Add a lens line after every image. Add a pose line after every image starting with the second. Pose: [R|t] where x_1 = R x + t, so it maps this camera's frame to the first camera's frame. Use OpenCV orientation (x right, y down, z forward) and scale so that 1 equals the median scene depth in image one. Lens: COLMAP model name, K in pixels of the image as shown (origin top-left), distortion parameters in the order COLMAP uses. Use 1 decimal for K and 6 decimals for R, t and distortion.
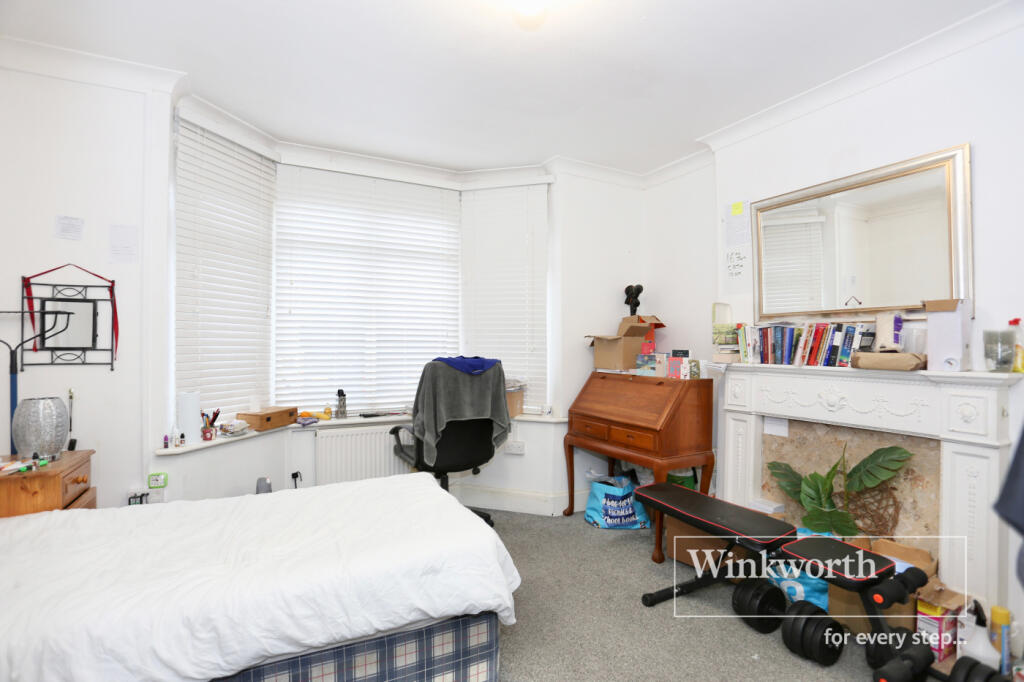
lens RADIAL K [[503.9, 0, 506.6], [0, 503.9, 342.3], [0, 0, 1]] dist [-0.005836, 0.000481]
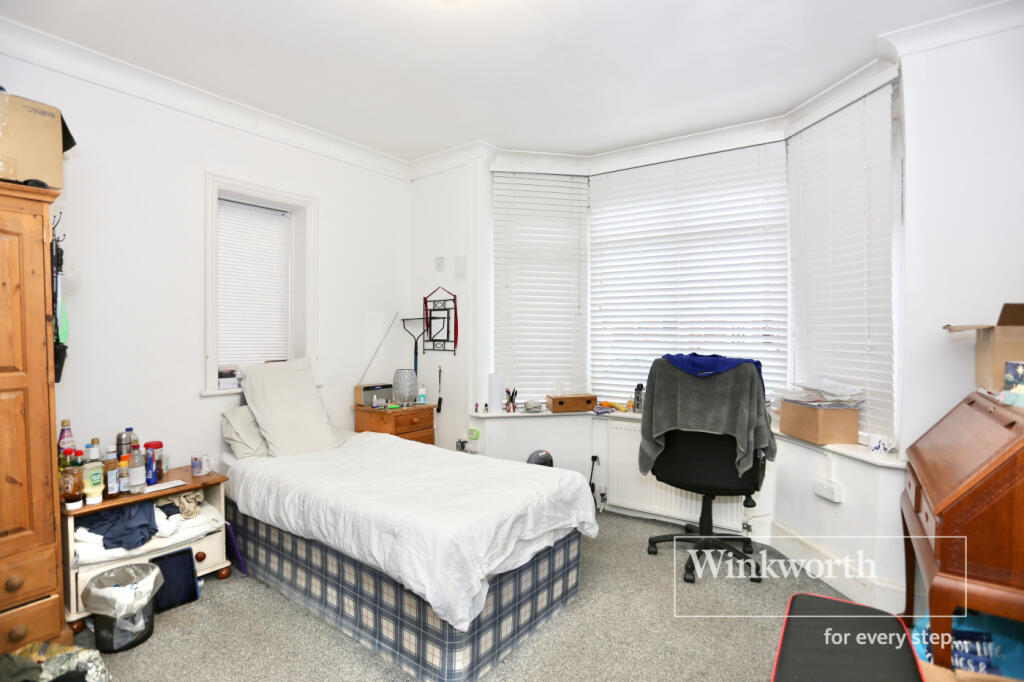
lens RADIAL K [[503.9, 0, 506.4], [0, 503.9, 338.3], [0, 0, 1]] dist [-0.005836, 0.000481]
pose [[0.474401, 0.002049, -0.880307, 0.505012], [-0.000834, 0.999998, 0.001879, 0.002335], [0.880309, -0.000157, 0.474401, 0.348189]]
